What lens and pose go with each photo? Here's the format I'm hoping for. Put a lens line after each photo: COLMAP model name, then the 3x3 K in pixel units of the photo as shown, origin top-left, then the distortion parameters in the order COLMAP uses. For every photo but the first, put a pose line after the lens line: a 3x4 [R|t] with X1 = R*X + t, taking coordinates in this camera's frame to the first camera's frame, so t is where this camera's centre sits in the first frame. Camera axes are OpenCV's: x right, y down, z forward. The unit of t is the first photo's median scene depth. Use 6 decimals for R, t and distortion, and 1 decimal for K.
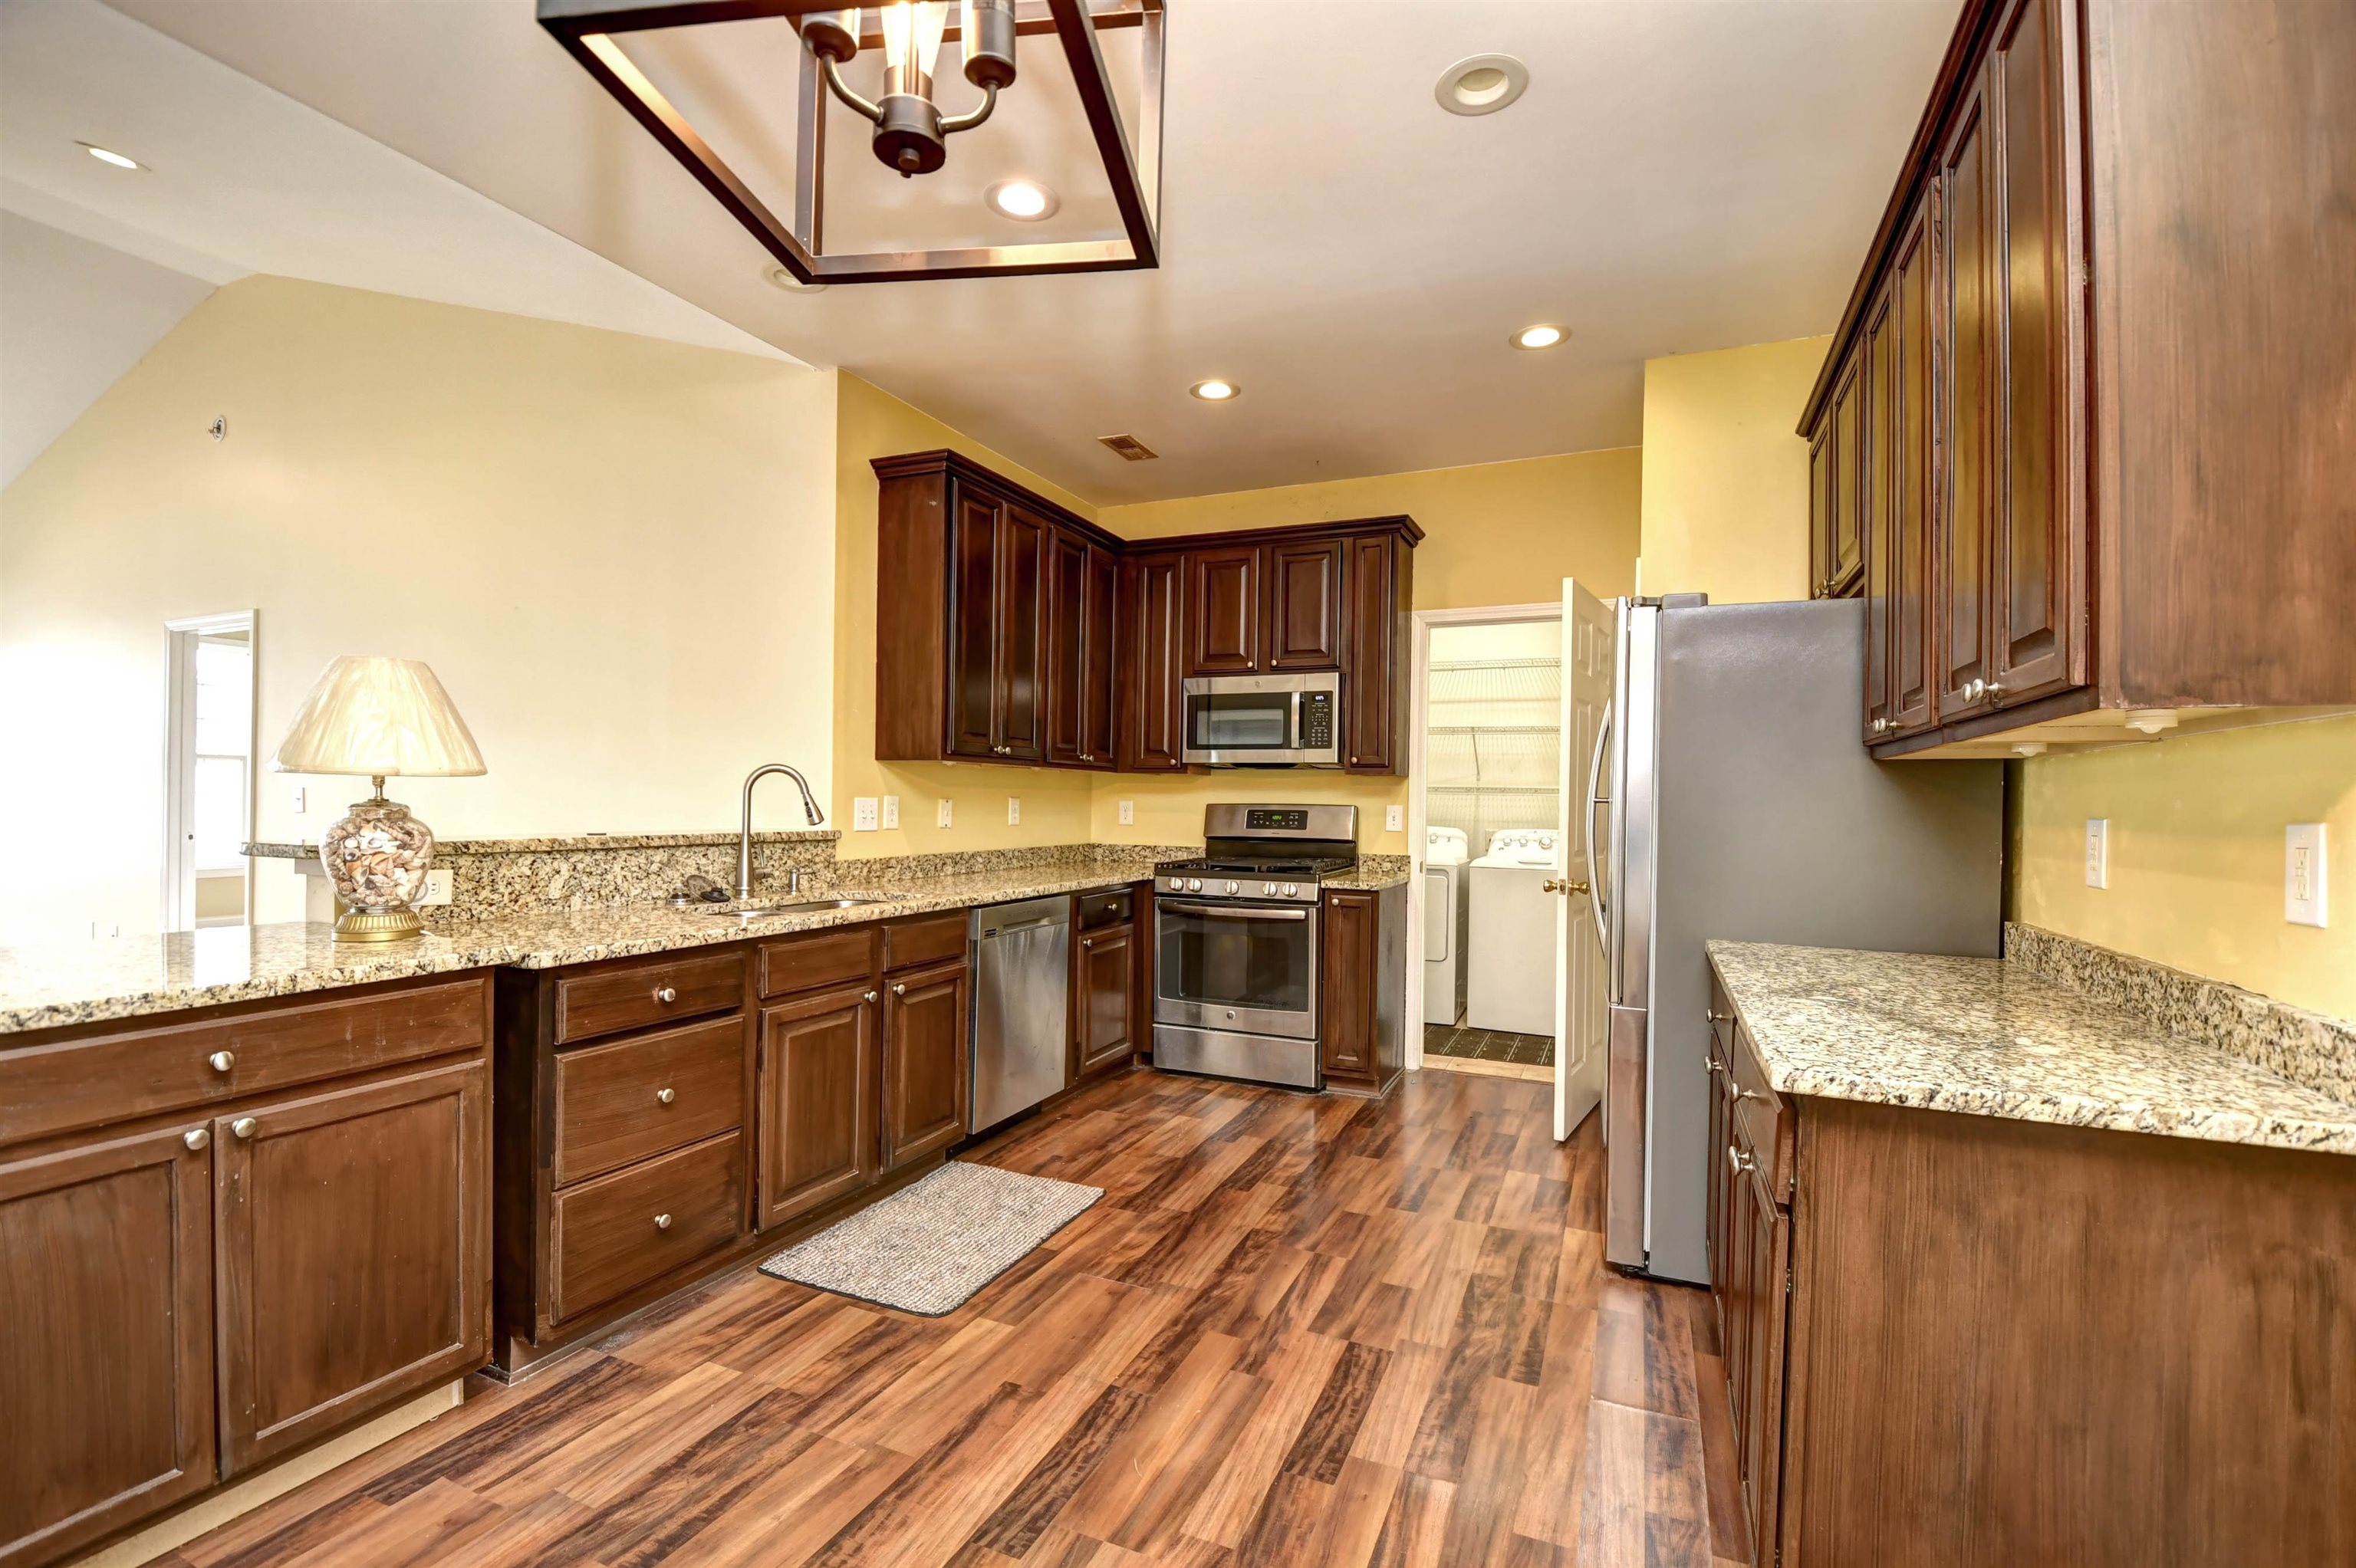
lens RADIAL K [[1022.8, 0, 1190.7], [0, 1022.8, 803.3], [0, 0, 1]] dist [0.010444, -0.022809]
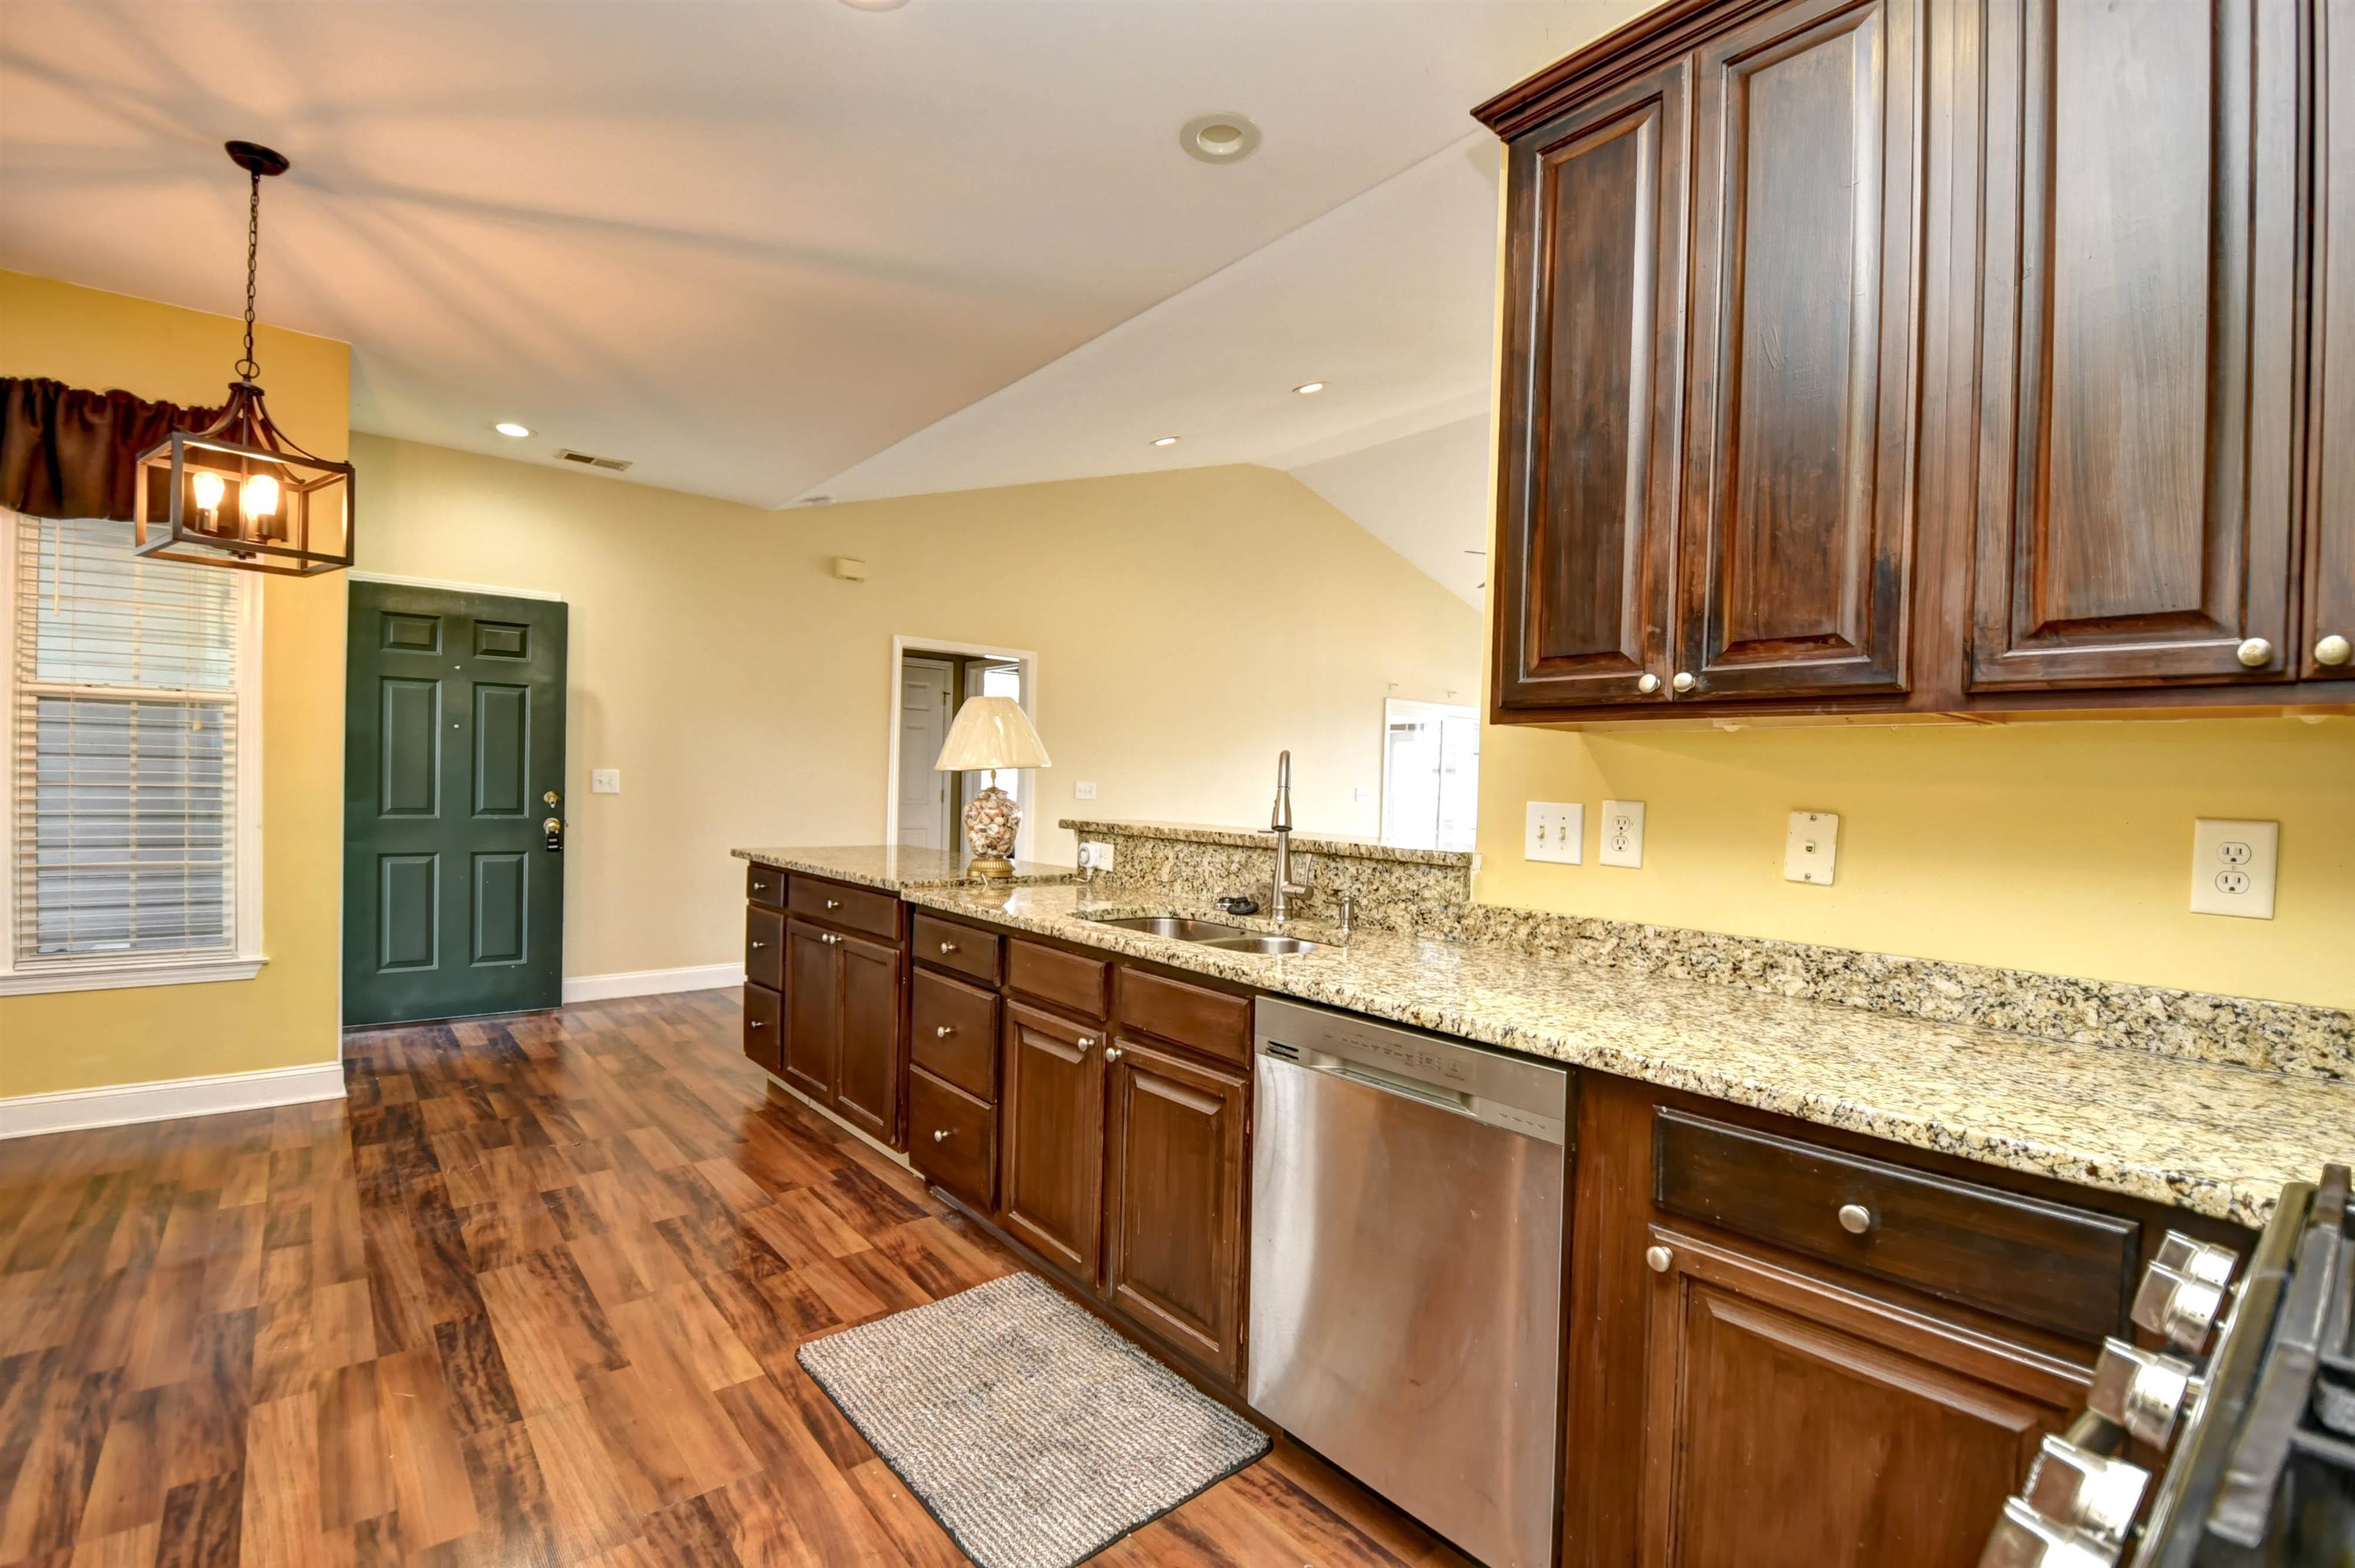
lens RADIAL K [[1031.4, 0, 1186.9], [0, 1031.4, 785.4], [0, 0, 1]] dist [0.014686, -0.023374]
pose [[-0.439407, -0.025708, -0.897920, 0.431197], [-0.038945, 0.999196, -0.009549, -0.002943], [0.897444, 0.030774, -0.440055, 1.673614]]
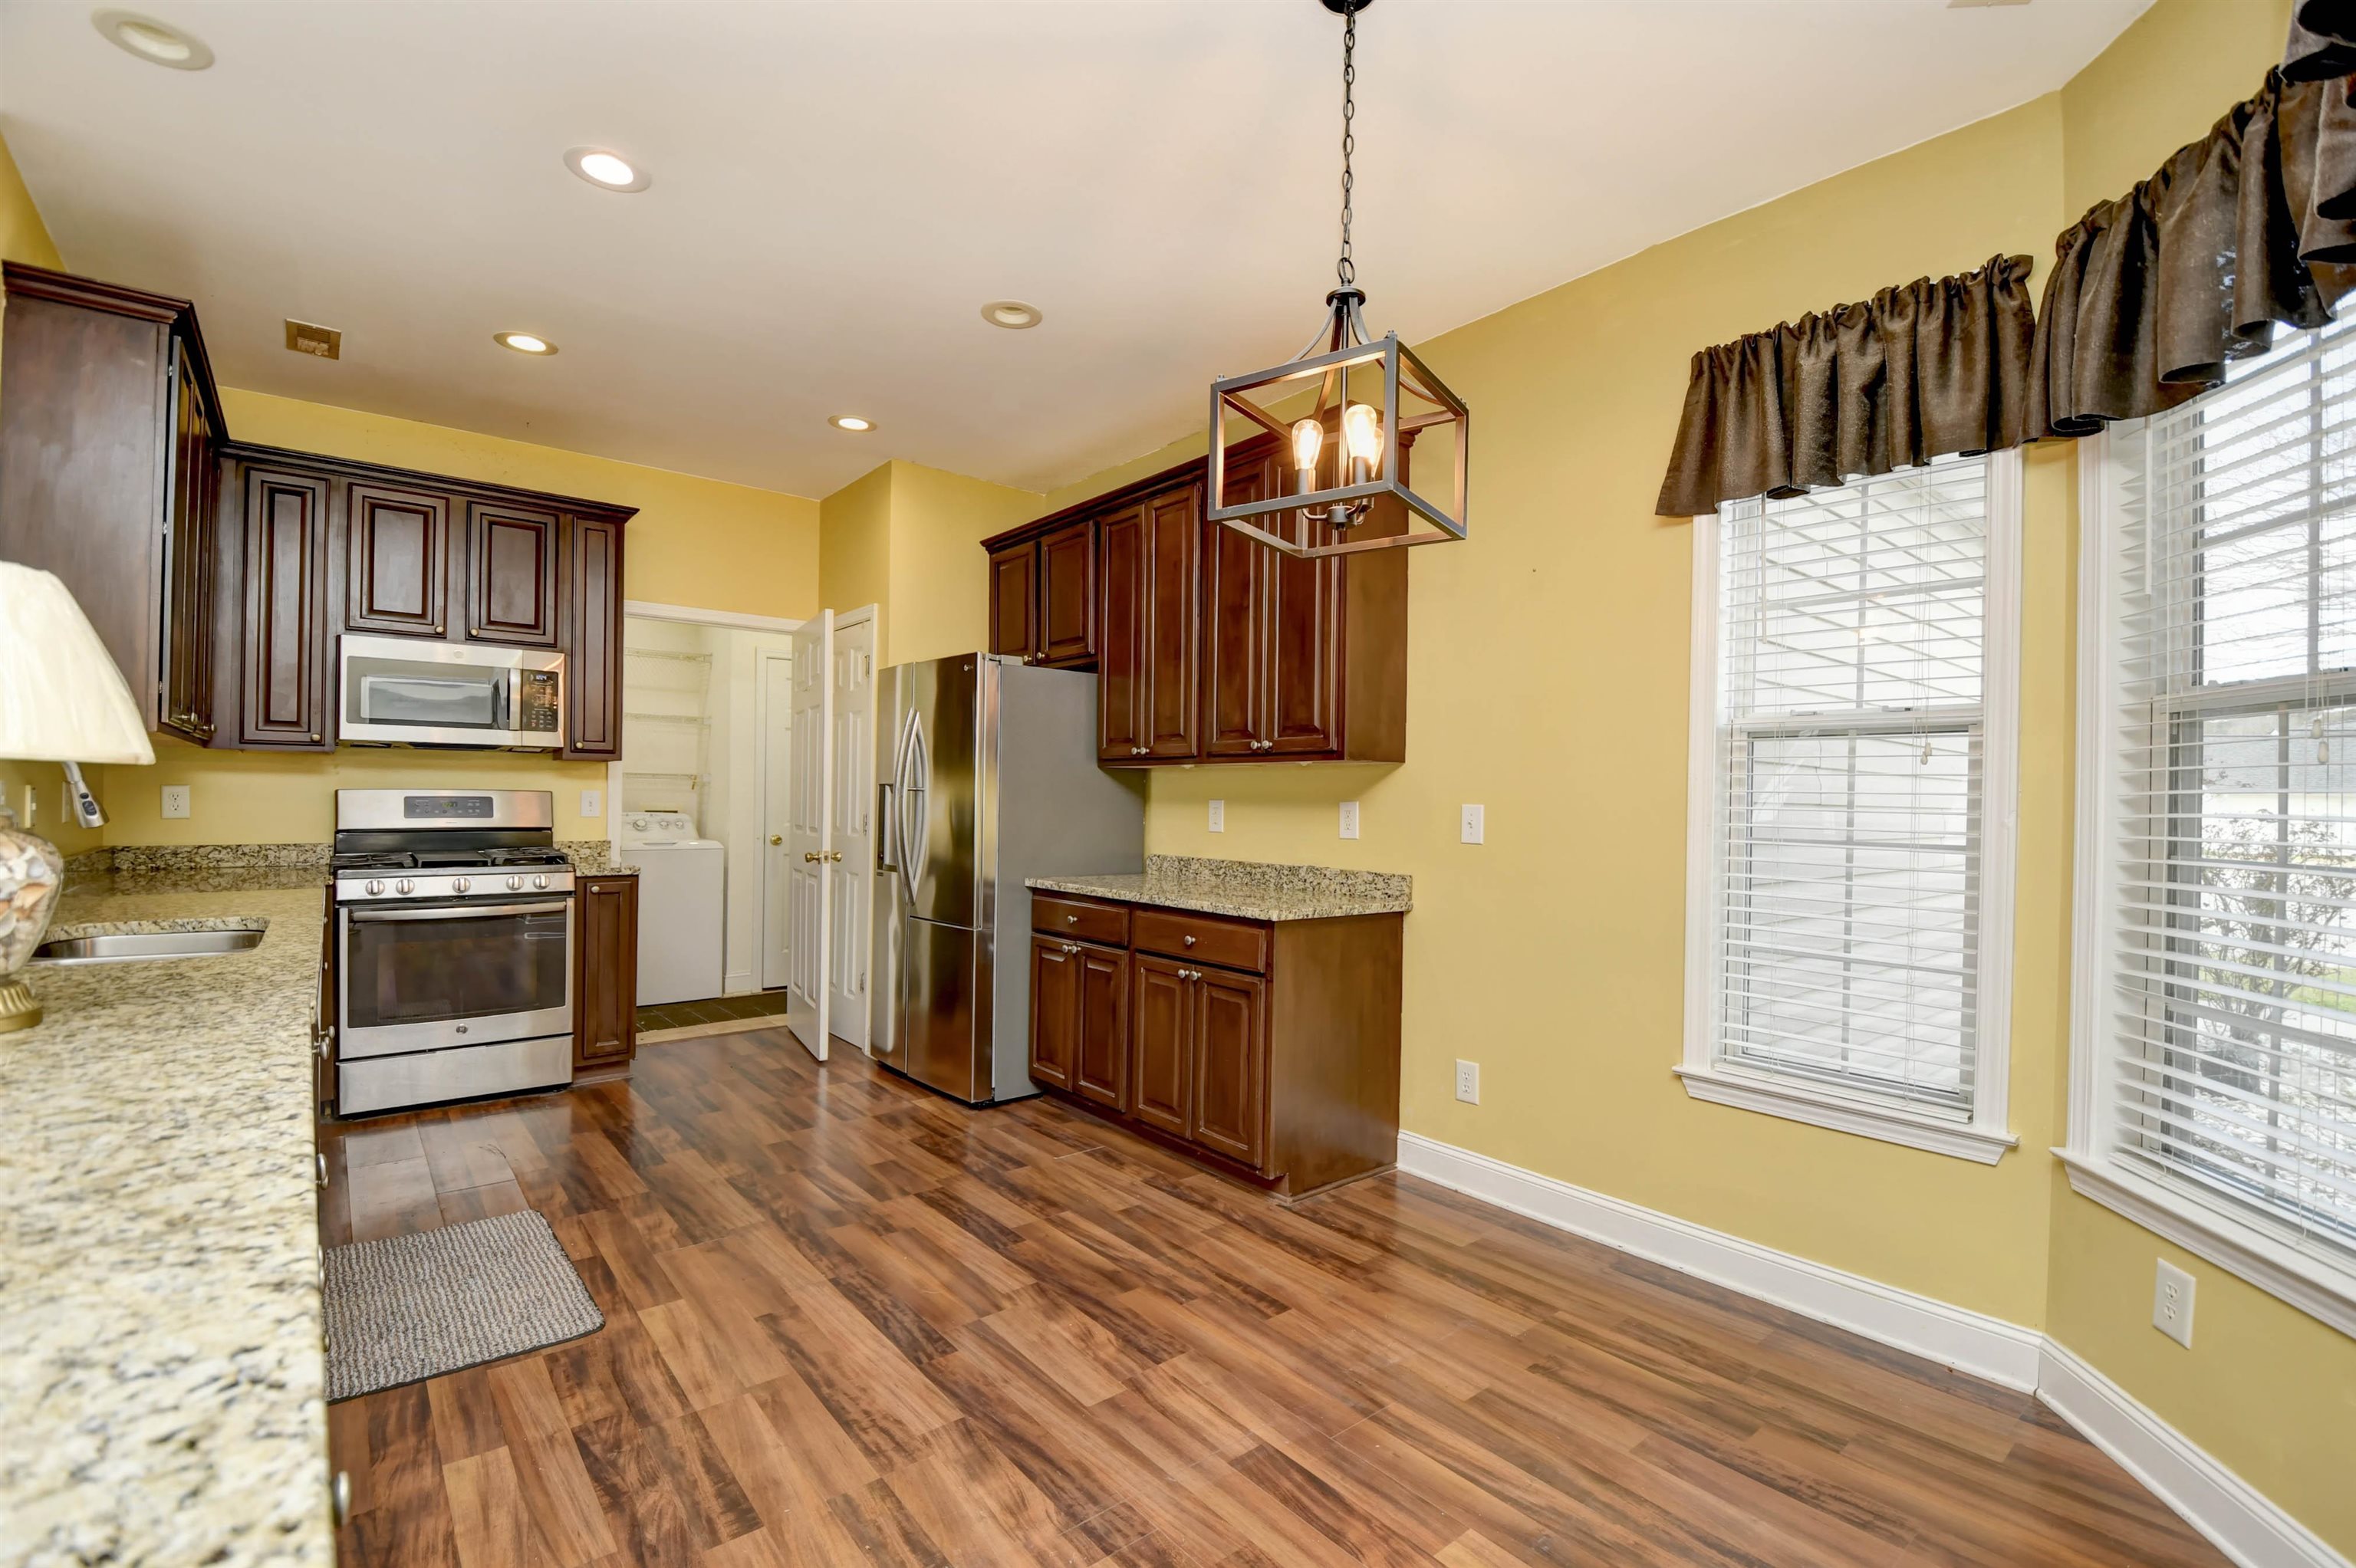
lens RADIAL K [[1022.8, 0, 1190.7], [0, 1022.8, 803.3], [0, 0, 1]] dist [0.010444, -0.022809]
pose [[0.442918, -0.015117, 0.896435, -0.843394], [-0.004751, 0.999804, 0.019207, -0.014651], [-0.896550, -0.012766, 0.442759, 0.081418]]
